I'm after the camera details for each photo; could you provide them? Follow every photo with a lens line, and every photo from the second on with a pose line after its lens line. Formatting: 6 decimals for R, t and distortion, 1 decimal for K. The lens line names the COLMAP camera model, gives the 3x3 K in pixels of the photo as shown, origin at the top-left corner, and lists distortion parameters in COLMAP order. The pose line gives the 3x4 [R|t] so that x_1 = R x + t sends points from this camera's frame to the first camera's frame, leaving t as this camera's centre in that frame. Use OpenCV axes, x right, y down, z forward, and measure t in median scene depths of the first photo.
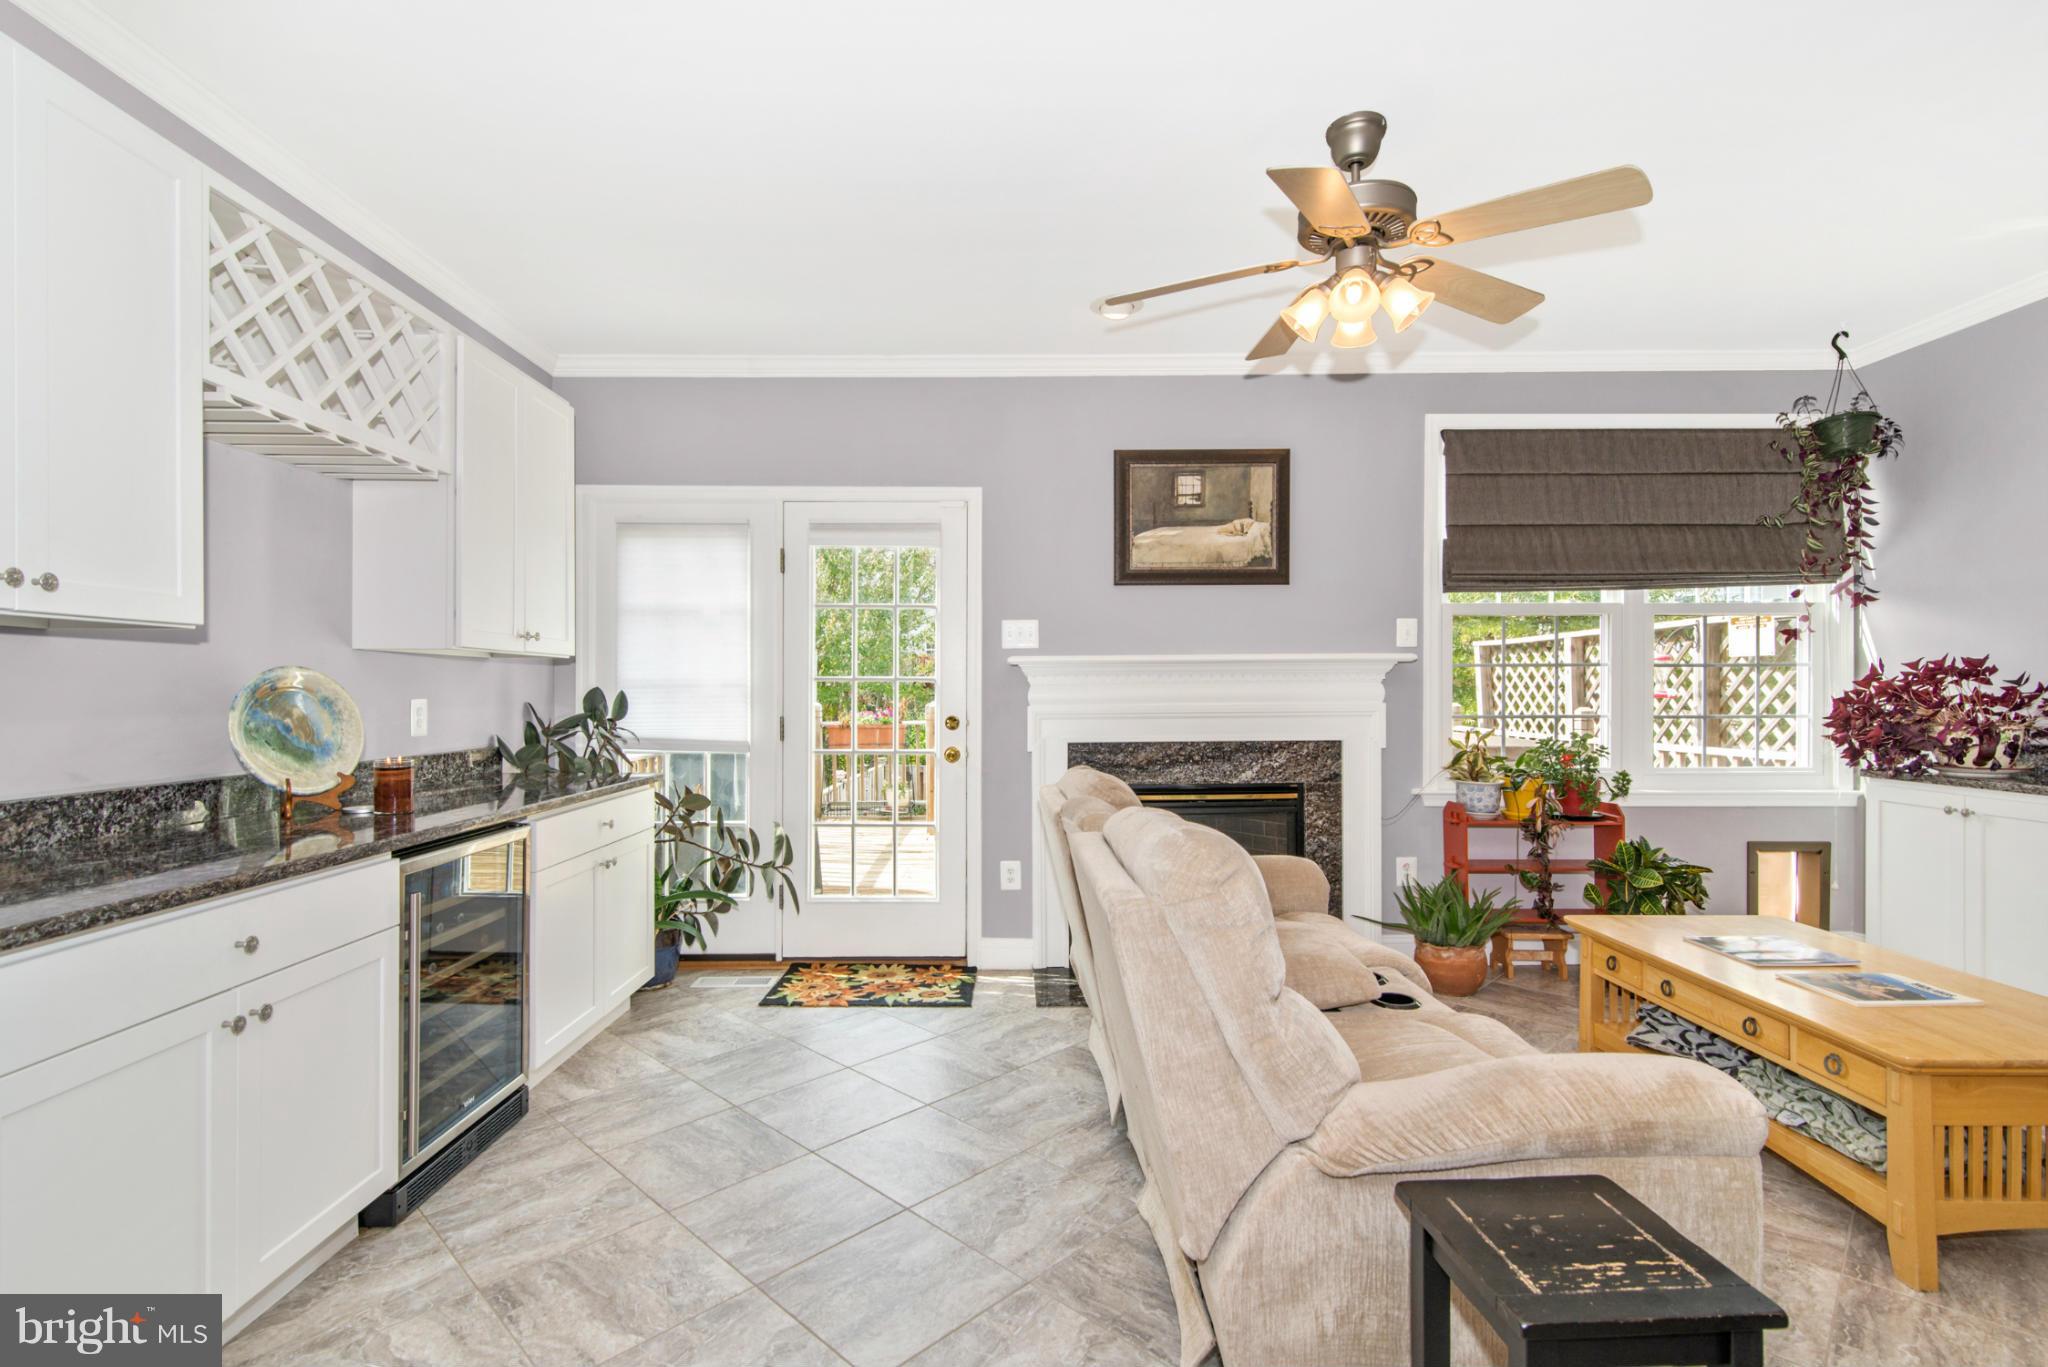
lens RADIAL K [[961.0, 0, 1029.5], [0, 961.0, 709.7], [0, 0, 1]] dist [0.004314, 0.000090]
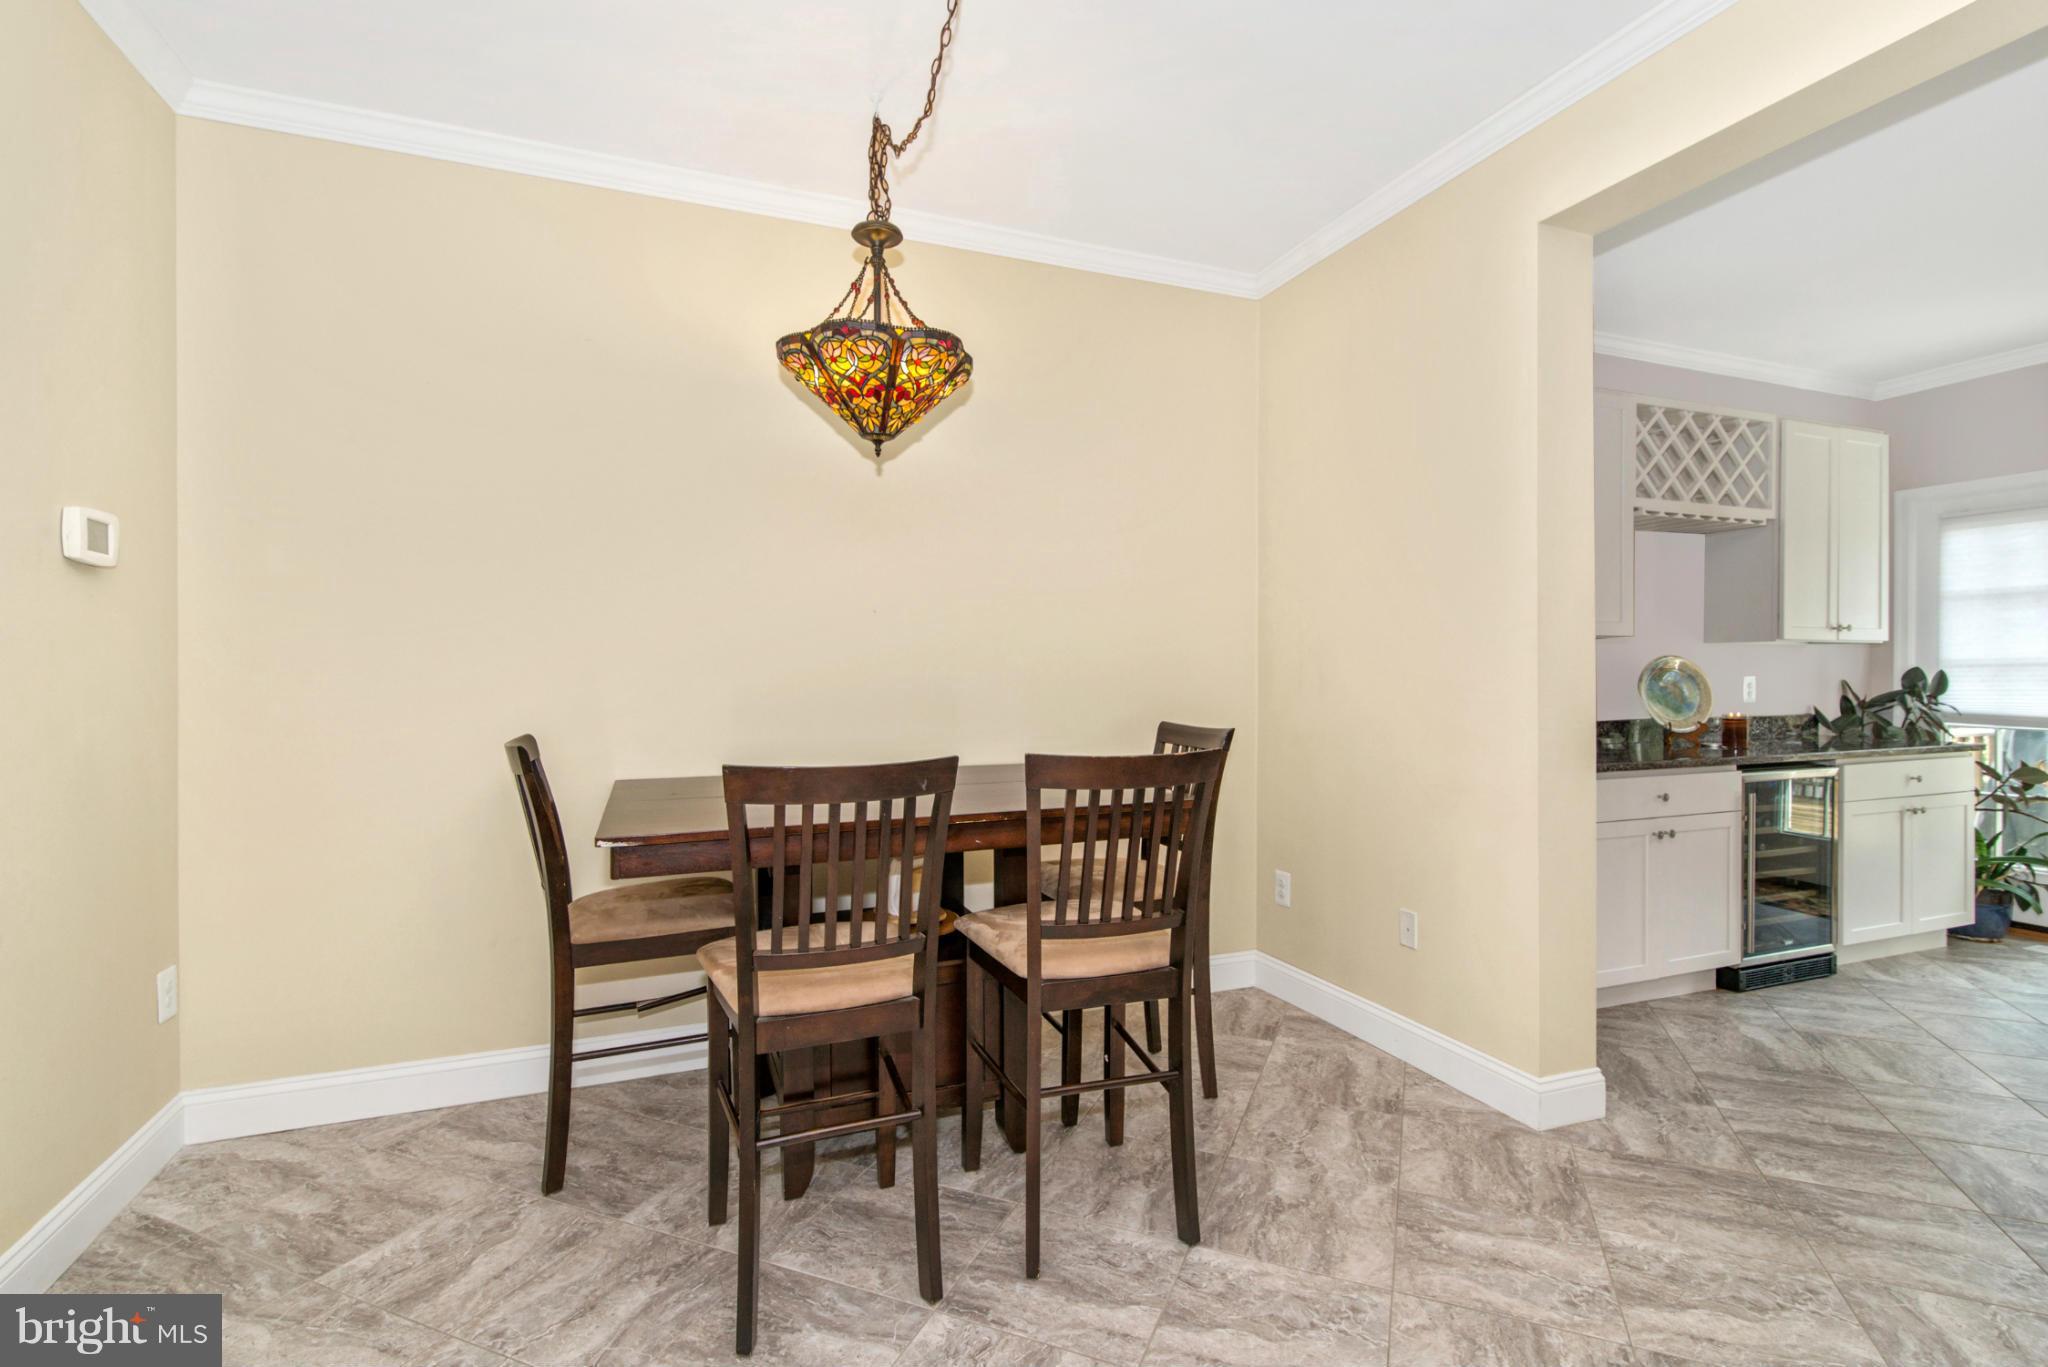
lens RADIAL K [[953.9, 0, 1004.8], [0, 953.9, 673.7], [0, 0, 1]] dist [0.006804, -0.000060]
pose [[0.349842, -0.004303, -0.936799, 0.279733], [-0.014799, 0.999839, -0.010119, 0.014498], [0.936692, 0.017403, 0.349722, -0.480454]]
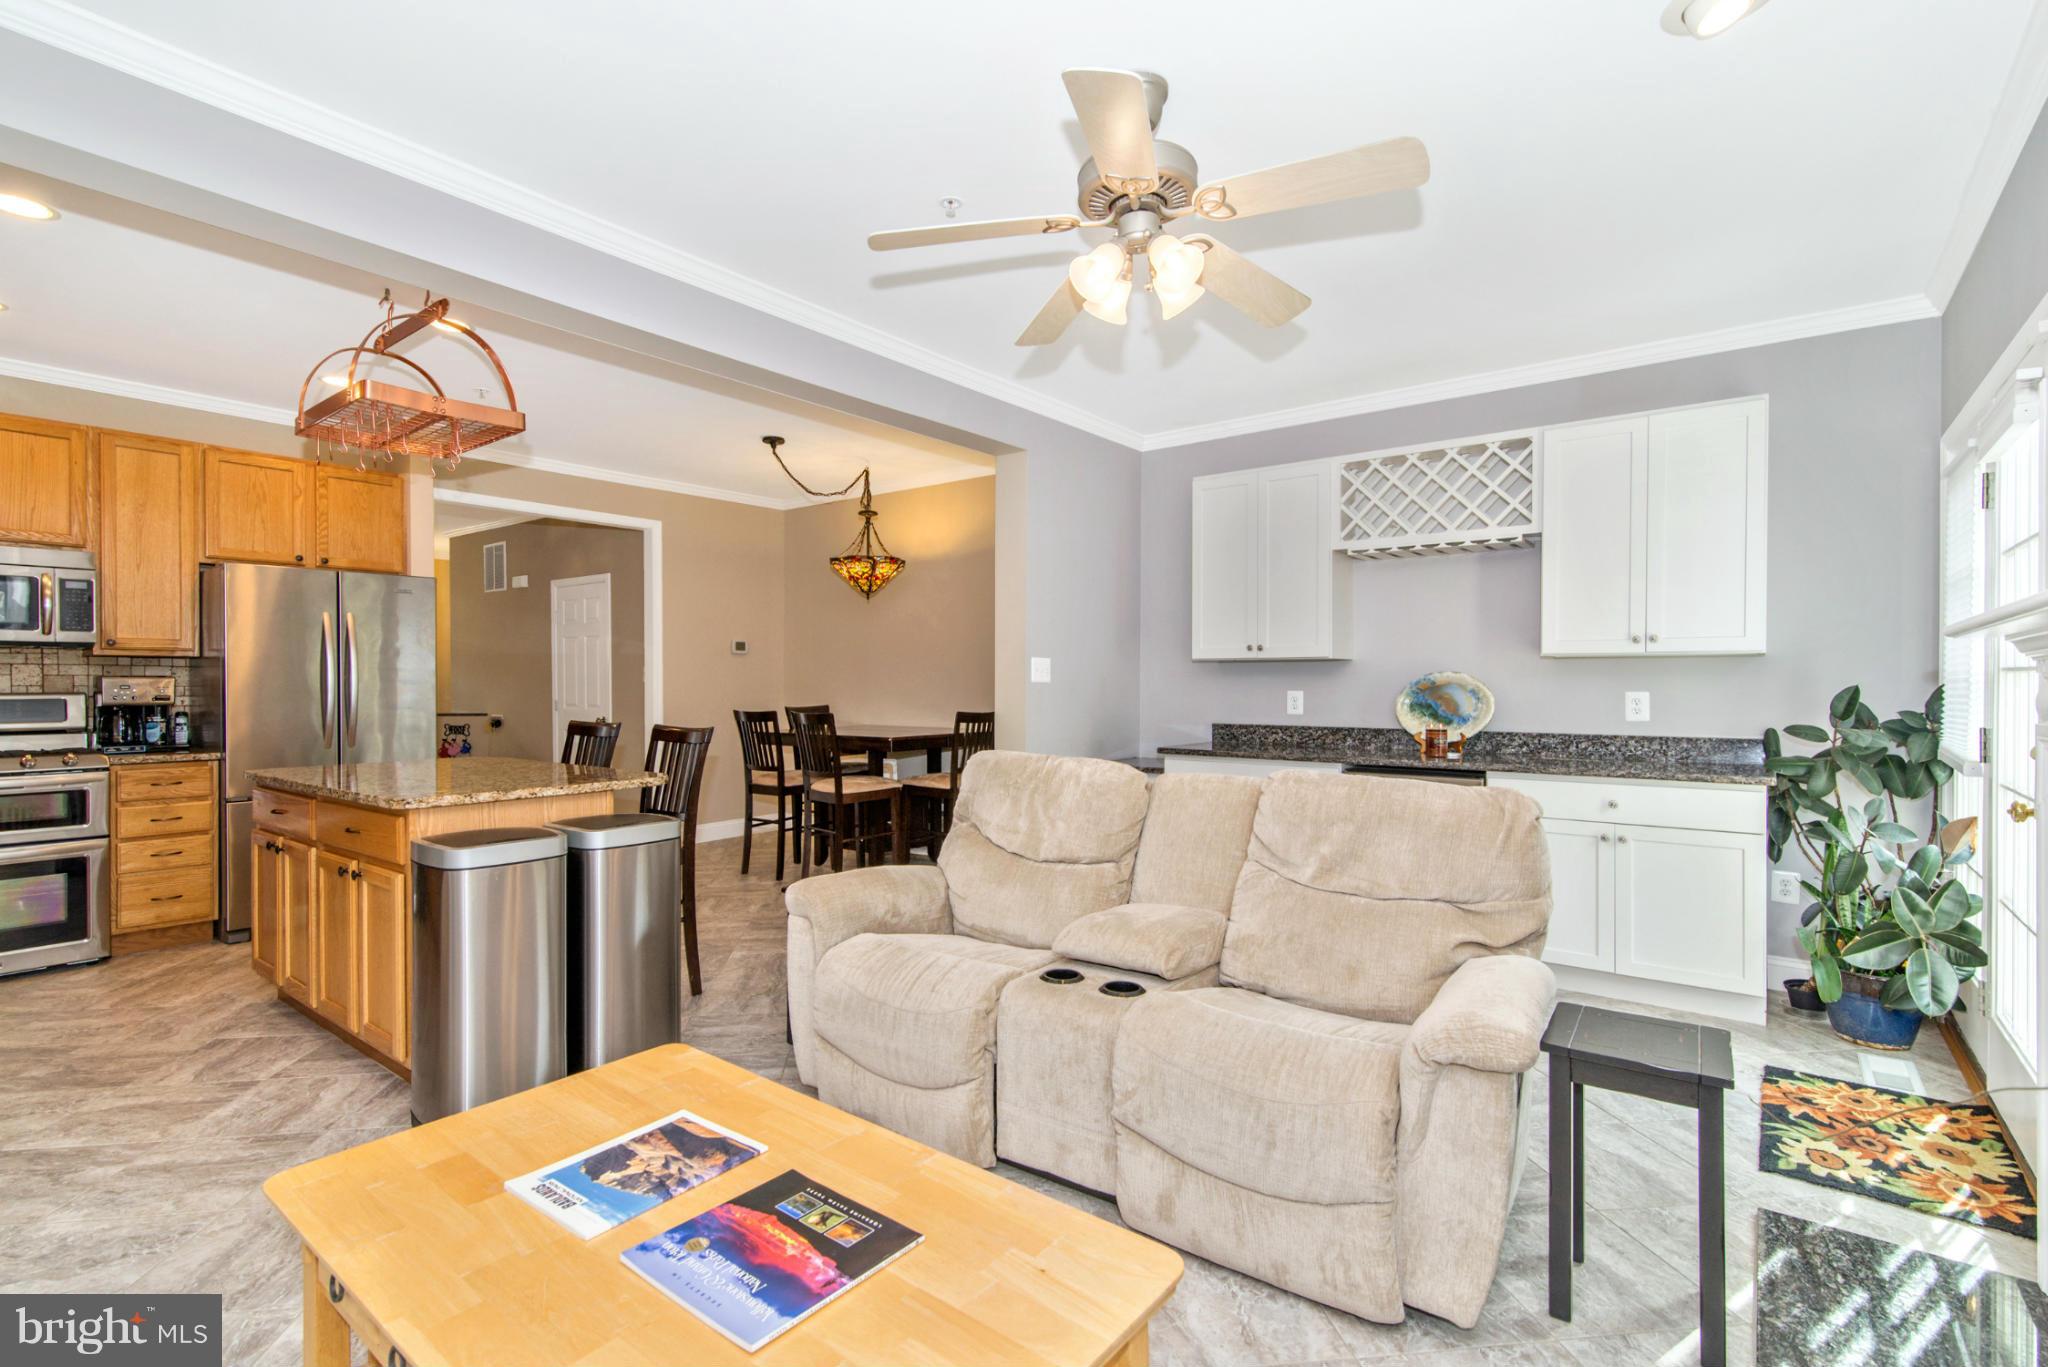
lens RADIAL K [[953.9, 0, 1004.8], [0, 953.9, 673.7], [0, 0, 1]] dist [0.006804, -0.000060]
pose [[-0.635771, -0.002162, -0.771875, 0.817011], [-0.013865, 0.999867, 0.008620, -0.032014], [0.771753, 0.016182, -0.635716, 1.065526]]
